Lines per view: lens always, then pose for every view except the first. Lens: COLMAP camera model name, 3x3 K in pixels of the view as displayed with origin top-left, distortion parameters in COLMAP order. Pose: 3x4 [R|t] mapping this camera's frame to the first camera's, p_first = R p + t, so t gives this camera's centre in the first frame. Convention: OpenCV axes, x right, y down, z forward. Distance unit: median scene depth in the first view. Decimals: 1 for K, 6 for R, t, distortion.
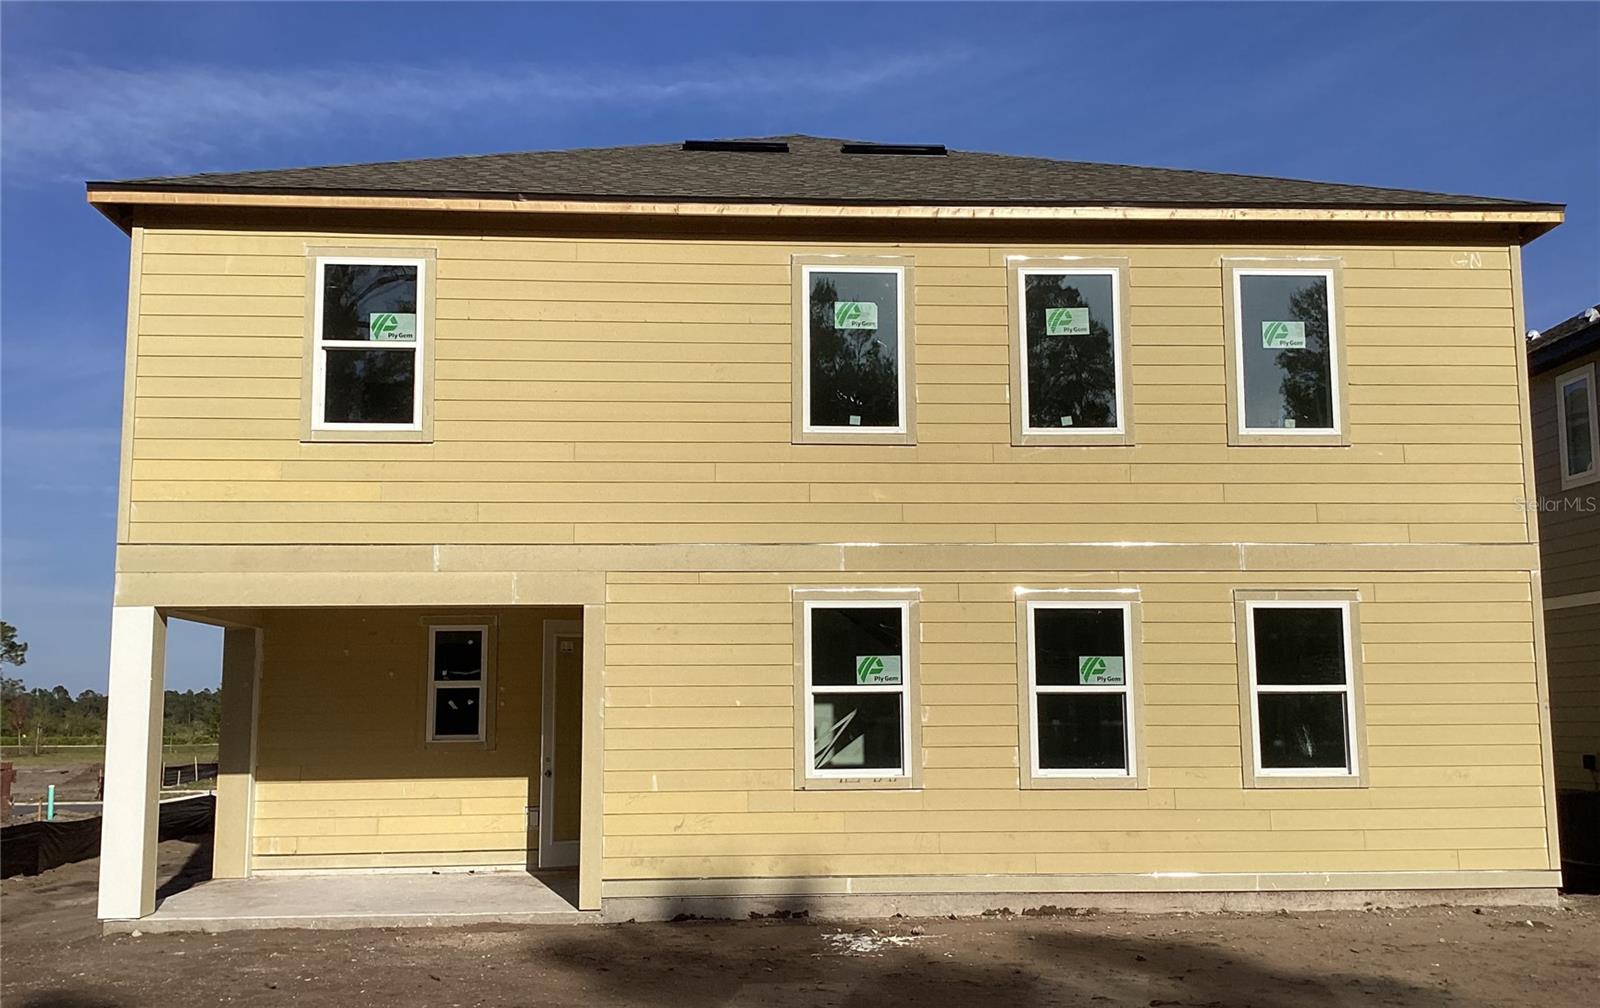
lens RADIAL K [[1513.9, 0, 803.7], [0, 1513.9, 511.7], [0, 0, 1]] dist [0.102552, -0.183764]
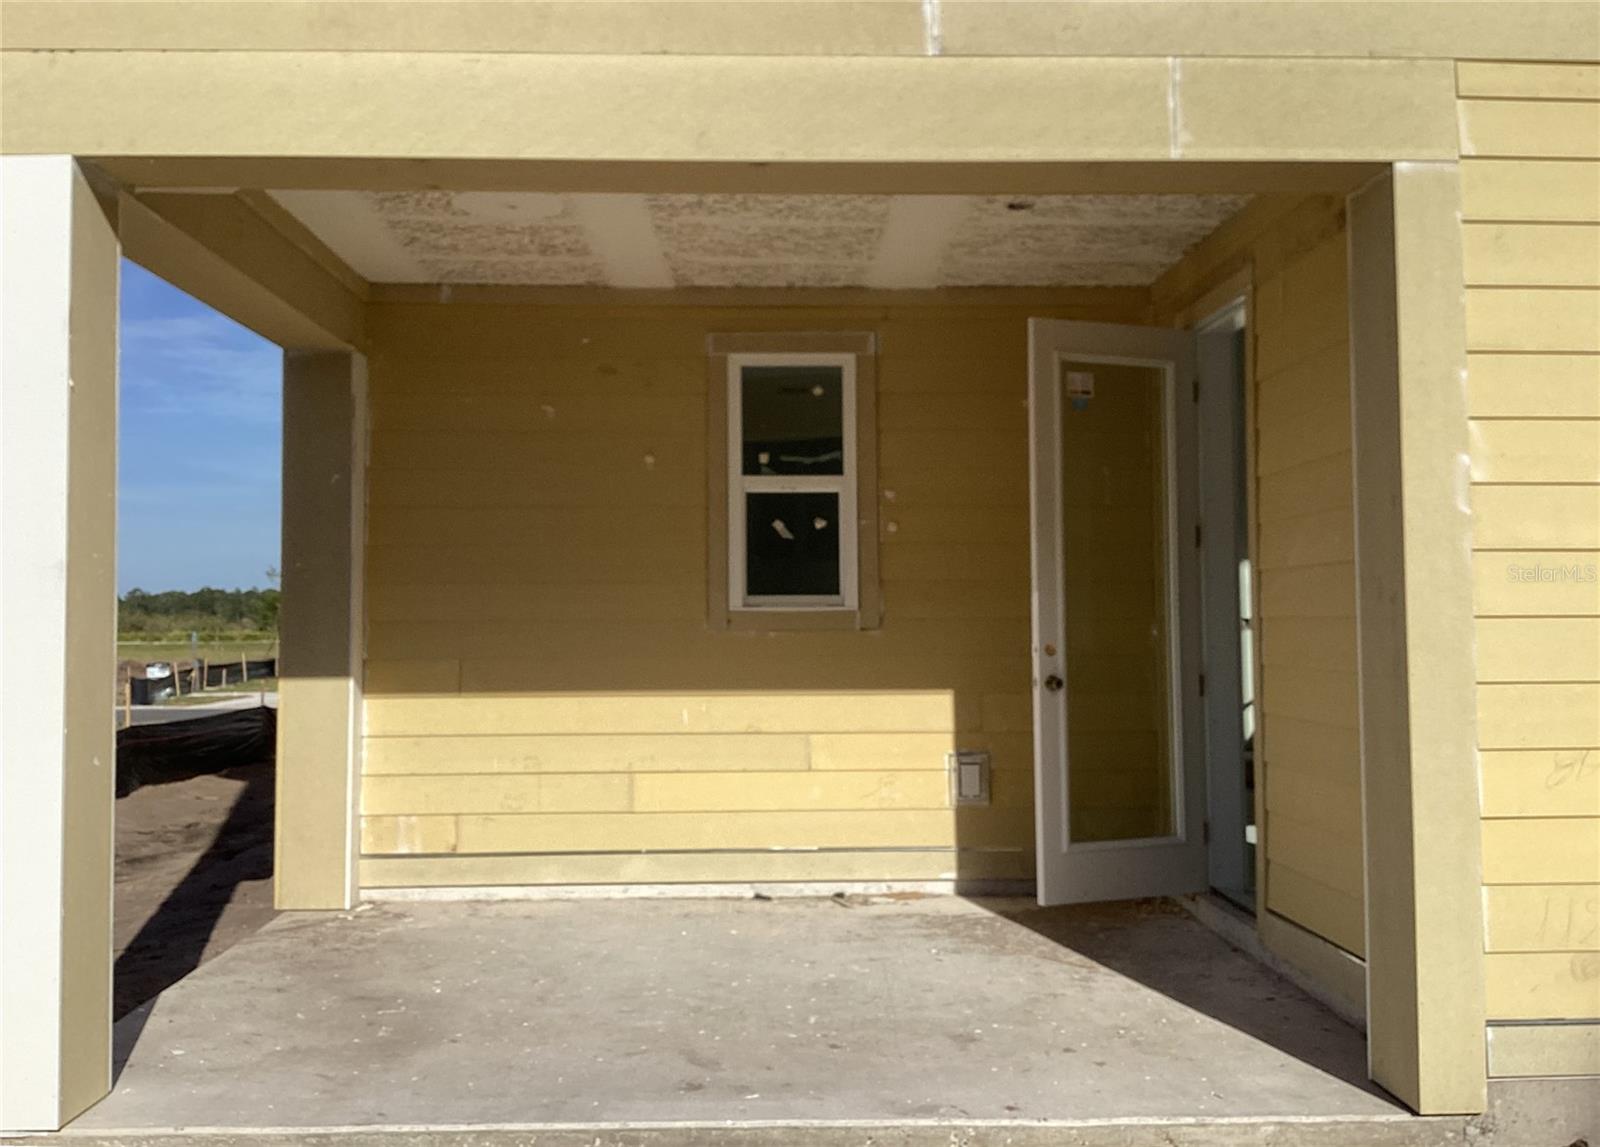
lens RADIAL K [[1485.4, 0, 760.1], [0, 1485.4, 546.1], [0, 0, 1]] dist [0.117042, -0.221397]
pose [[0.998985, 0.000967, -0.045031, -0.257084], [0.002795, 0.996512, 0.083406, 0.112432], [0.044955, -0.083447, 0.995498, 0.663384]]
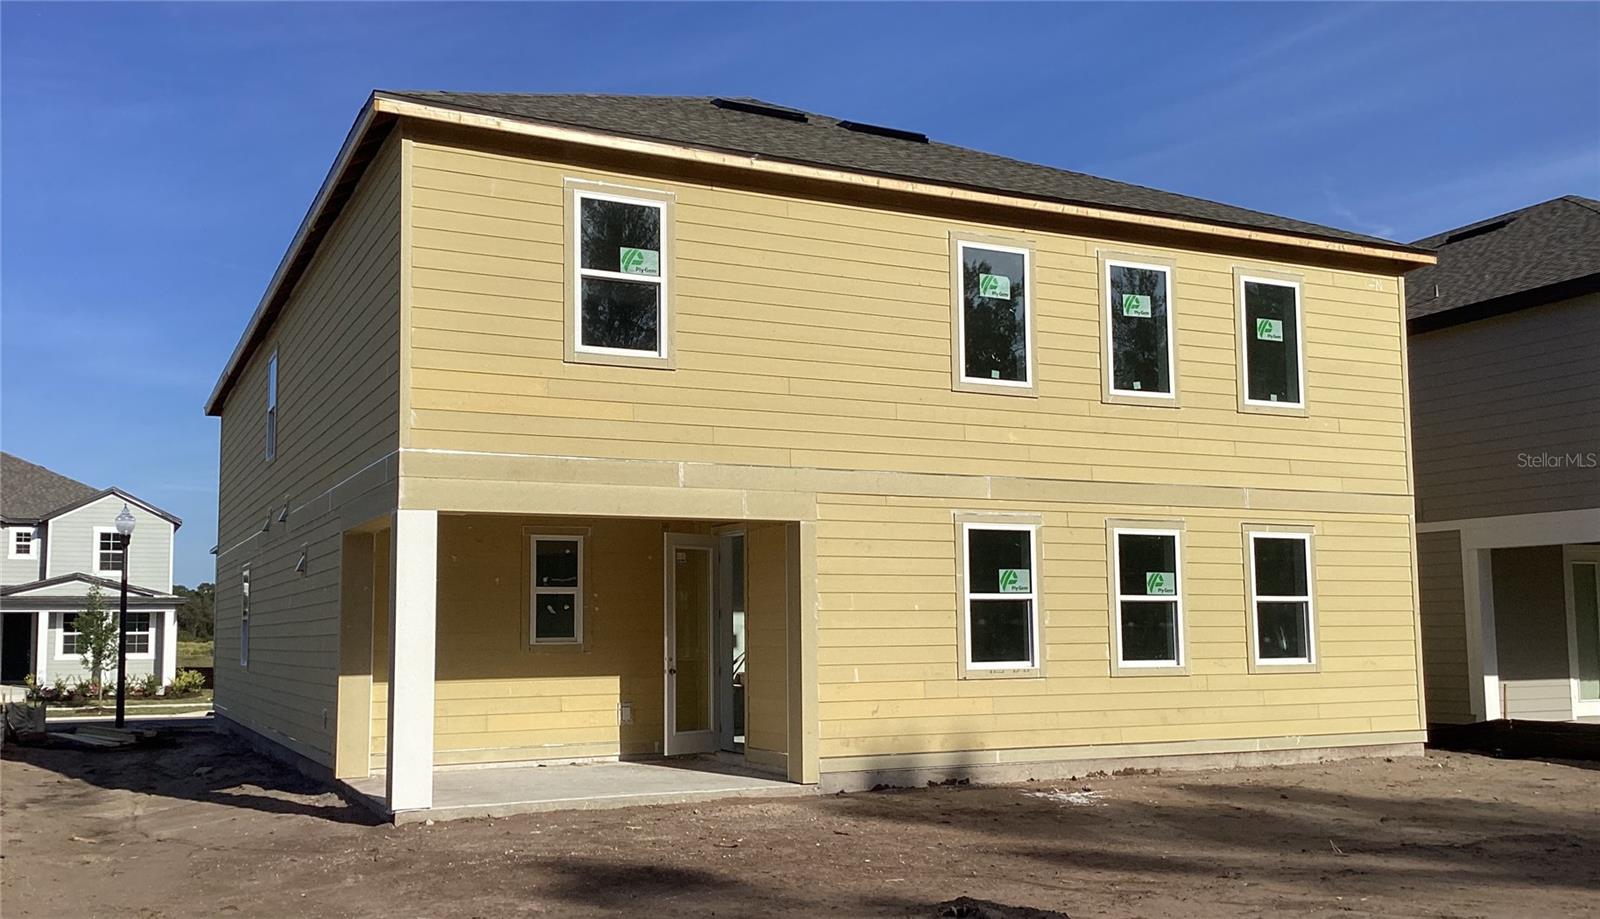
lens RADIAL K [[1549.7, 0, 800.0], [0, 1549.7, 459.5], [0, 0, 1]] dist [0.073055, -0.003365]
pose [[0.913750, 0.043833, 0.403906, -0.608391], [-0.052214, 0.998588, 0.009753, 0.003517], [-0.402908, -0.030001, 0.914749, -0.067668]]
